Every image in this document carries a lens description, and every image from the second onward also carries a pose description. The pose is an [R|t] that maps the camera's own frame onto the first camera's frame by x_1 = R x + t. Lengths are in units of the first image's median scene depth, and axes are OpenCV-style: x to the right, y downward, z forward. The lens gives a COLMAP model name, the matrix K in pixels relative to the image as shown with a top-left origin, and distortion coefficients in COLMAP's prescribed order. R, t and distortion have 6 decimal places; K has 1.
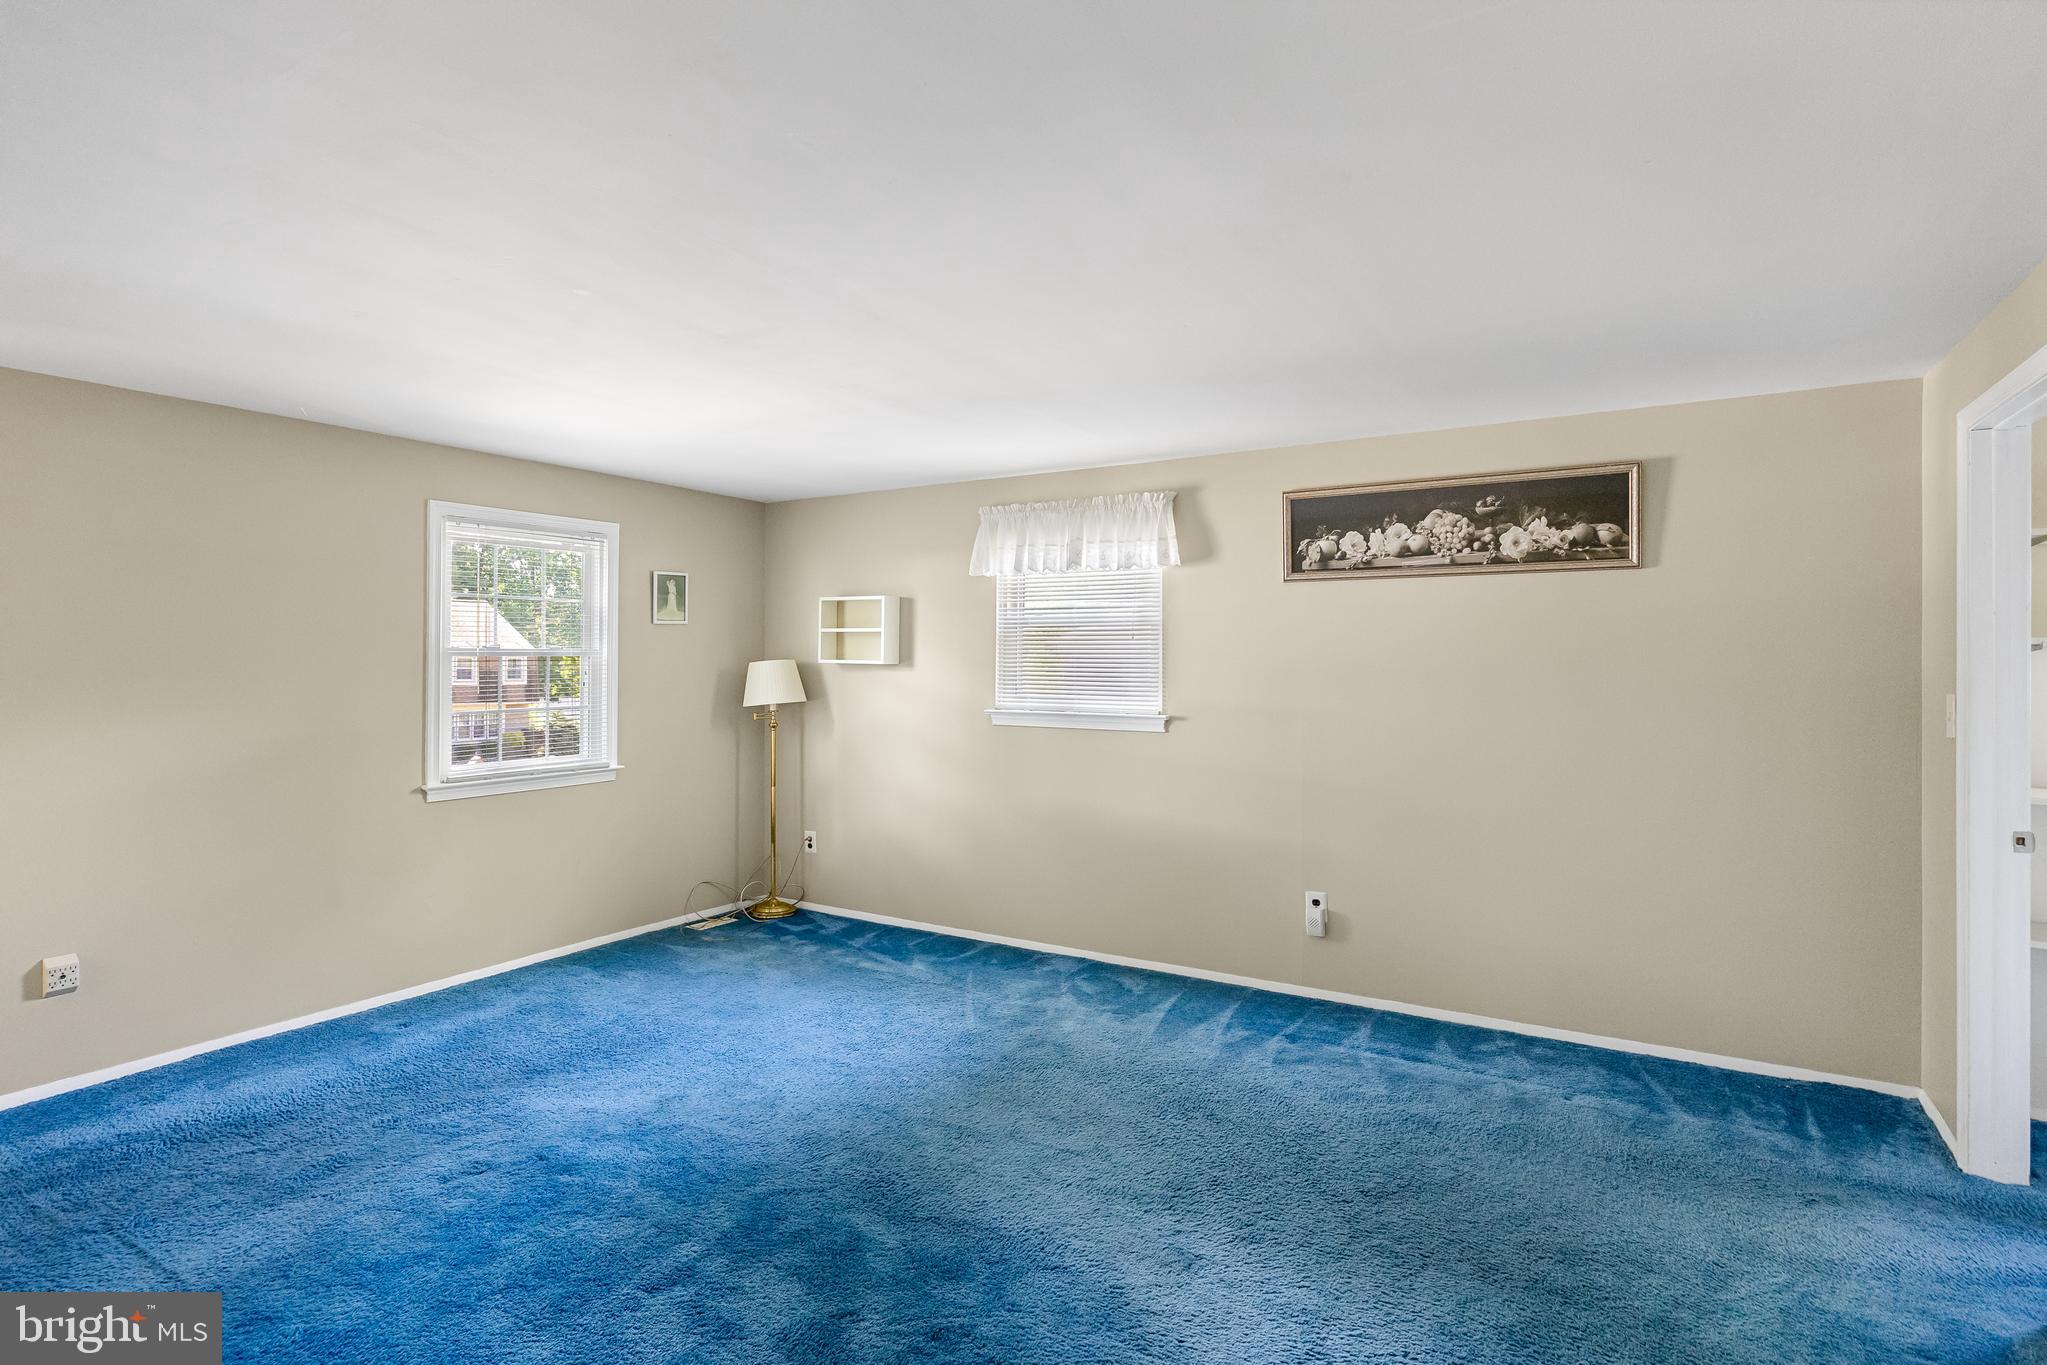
lens RADIAL K [[1028.0, 0, 1028.9], [0, 1028.0, 668.3], [0, 0, 1]] dist [-0.004774, -0.000787]
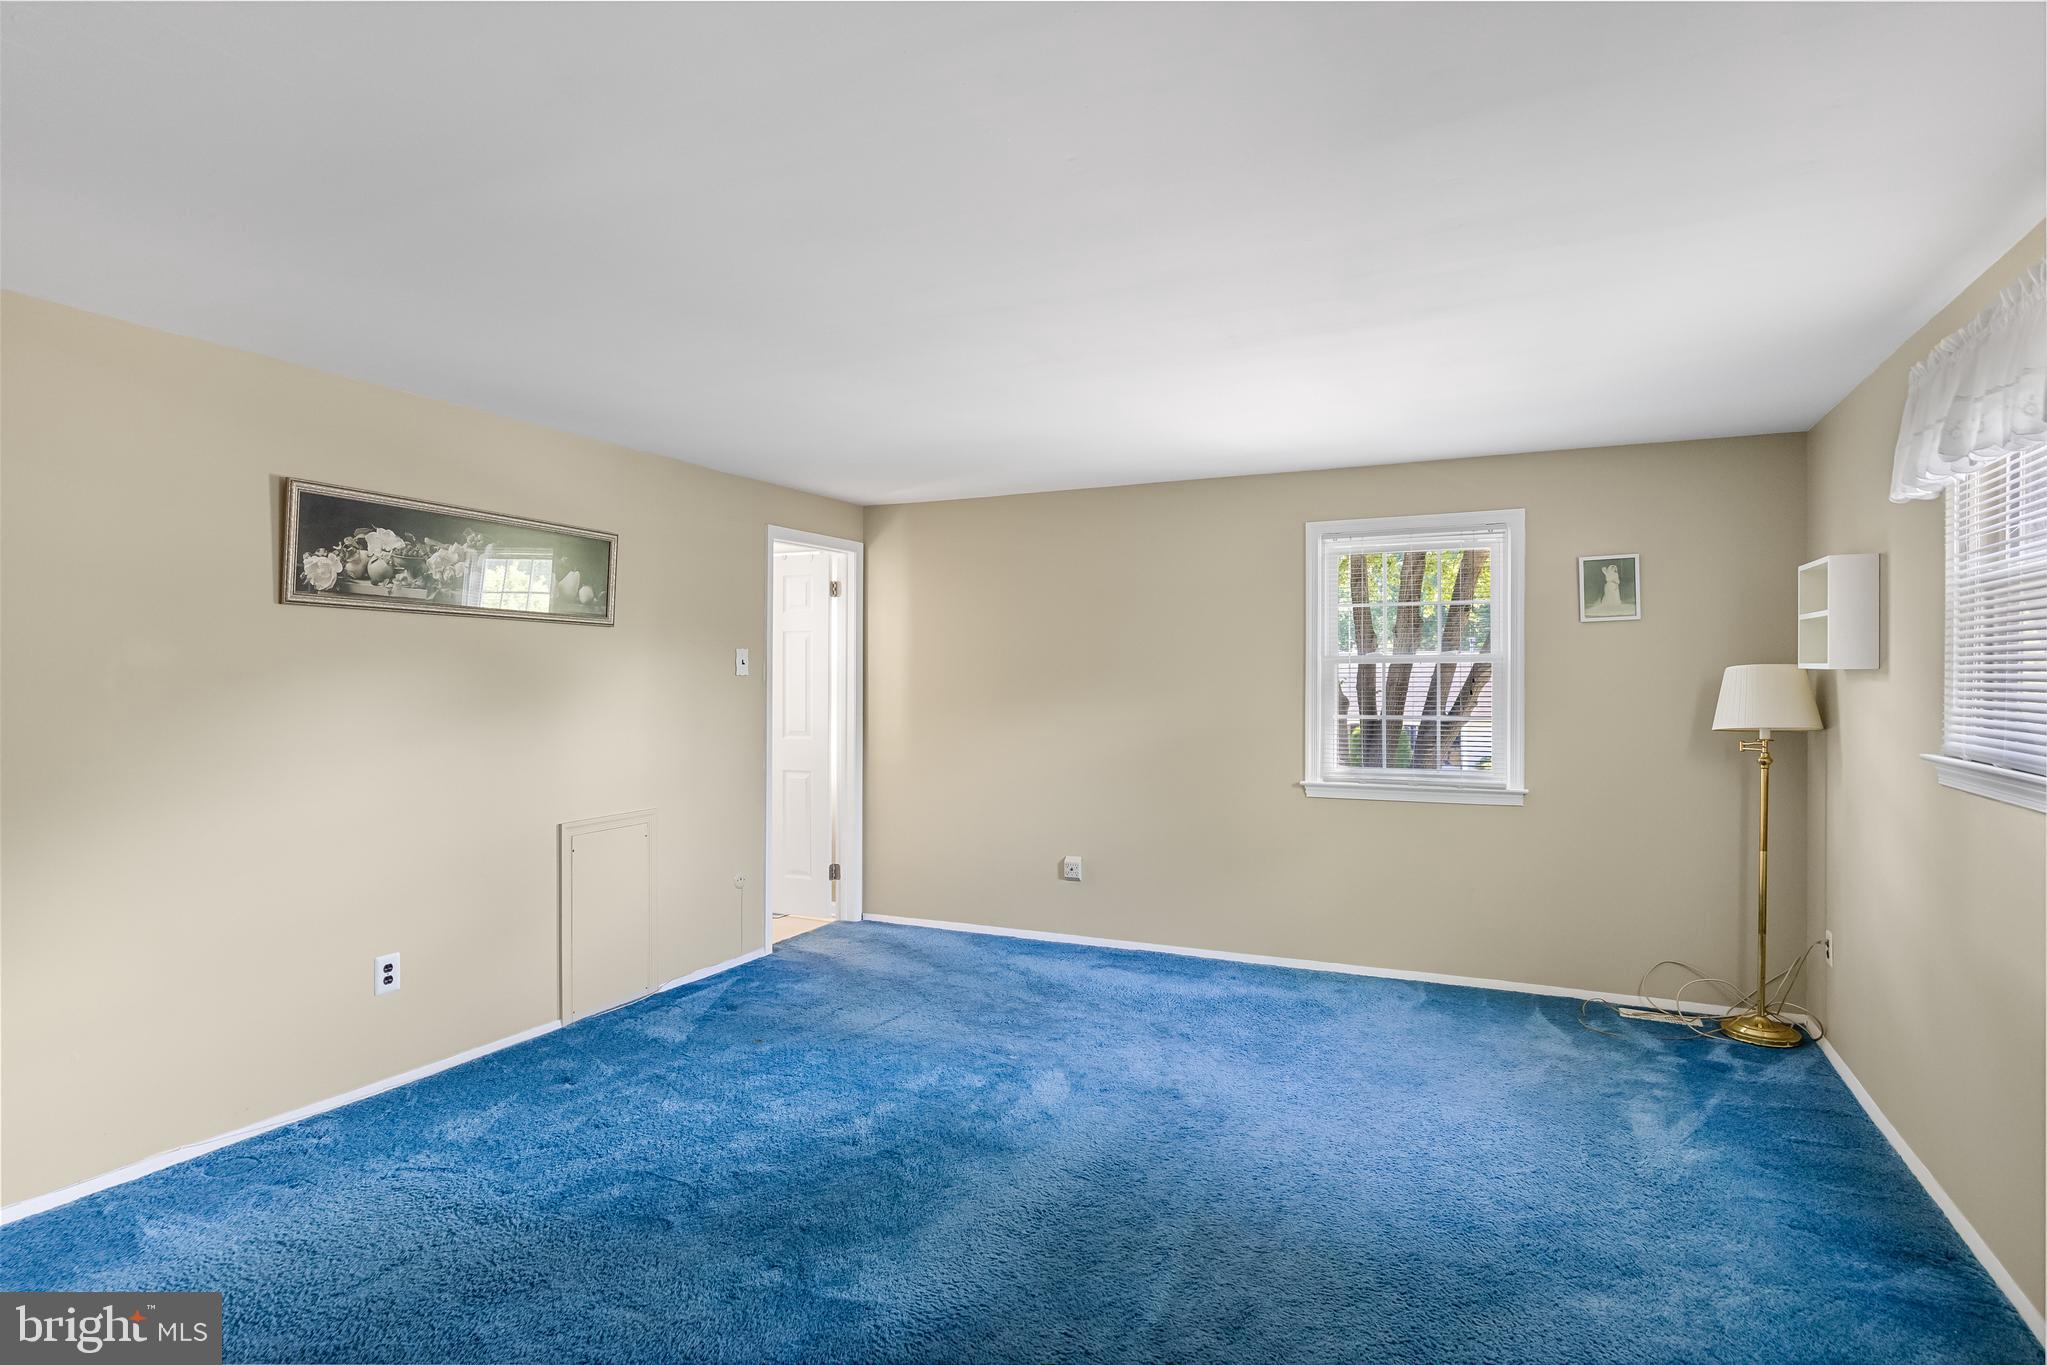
lens RADIAL K [[1111.2, 0, 1027.4], [0, 1111.2, 681.4], [0, 0, 1]] dist [-0.005065, 0.000114]
pose [[0.098202, 0.004915, -0.995154, 0.541941], [-0.007506, 0.999963, 0.004198, 0.003856], [0.995138, 0.007058, 0.098236, 0.551067]]
